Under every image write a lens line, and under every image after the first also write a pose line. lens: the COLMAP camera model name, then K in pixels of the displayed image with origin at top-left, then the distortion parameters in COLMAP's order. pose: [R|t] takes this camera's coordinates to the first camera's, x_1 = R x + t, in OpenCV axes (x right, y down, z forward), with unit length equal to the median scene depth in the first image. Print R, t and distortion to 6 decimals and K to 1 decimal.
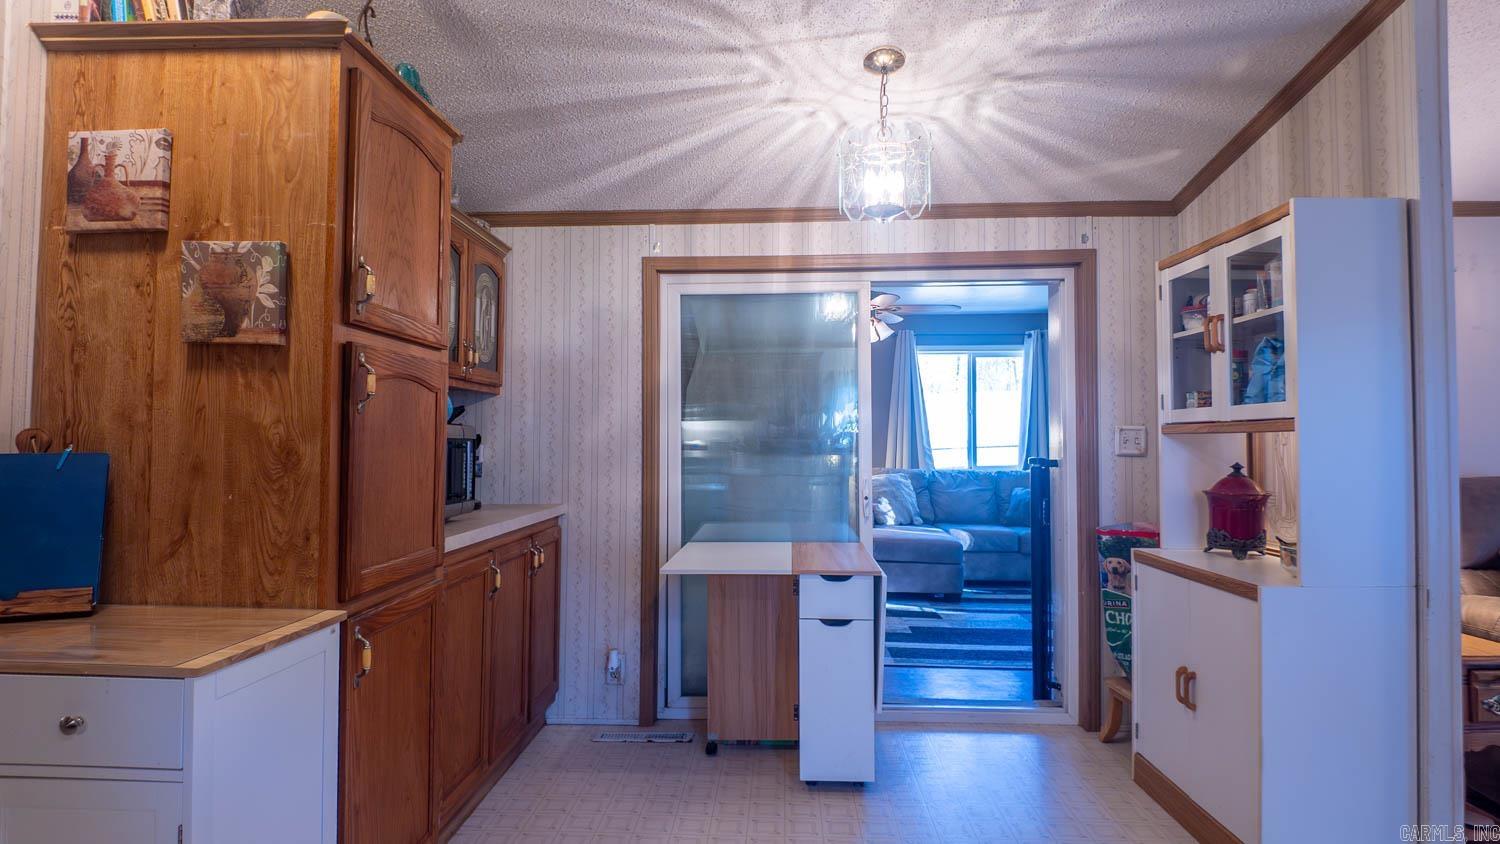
lens RADIAL K [[774.8, 0, 759.7], [0, 774.8, 420.6], [0, 0, 1]] dist [-0.005631, -0.011453]
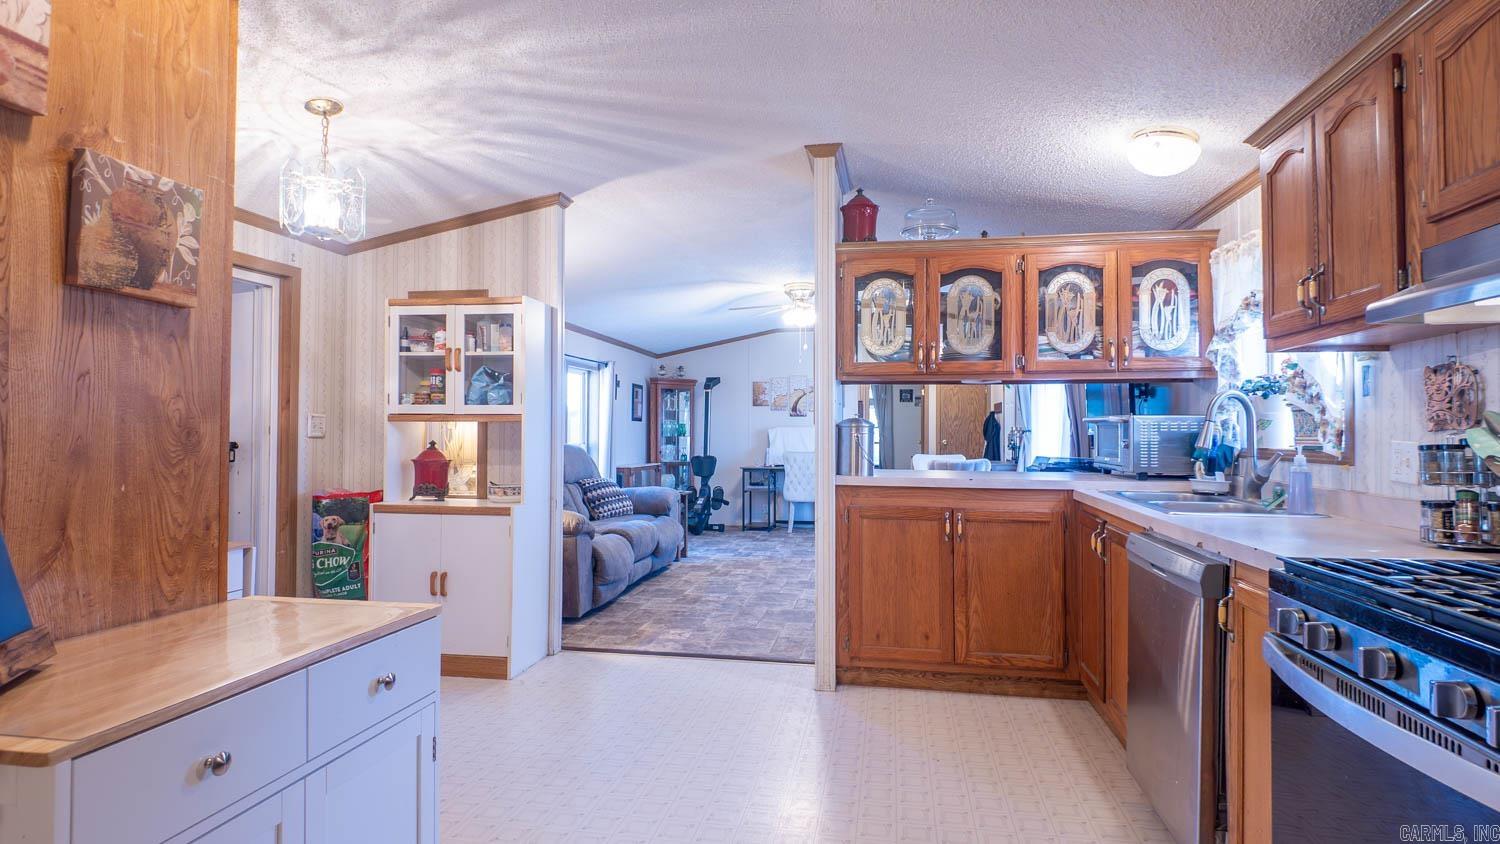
lens RADIAL K [[762.0, 0, 750.0], [0, 762.0, 422.0], [0, 0, 1]] dist [0.029002, -0.034477]
pose [[0.141943, 0.013006, 0.989789, -1.374374], [-0.032053, 0.999450, -0.008536, 0.017014], [-0.989356, -0.030514, 0.142282, 0.249548]]
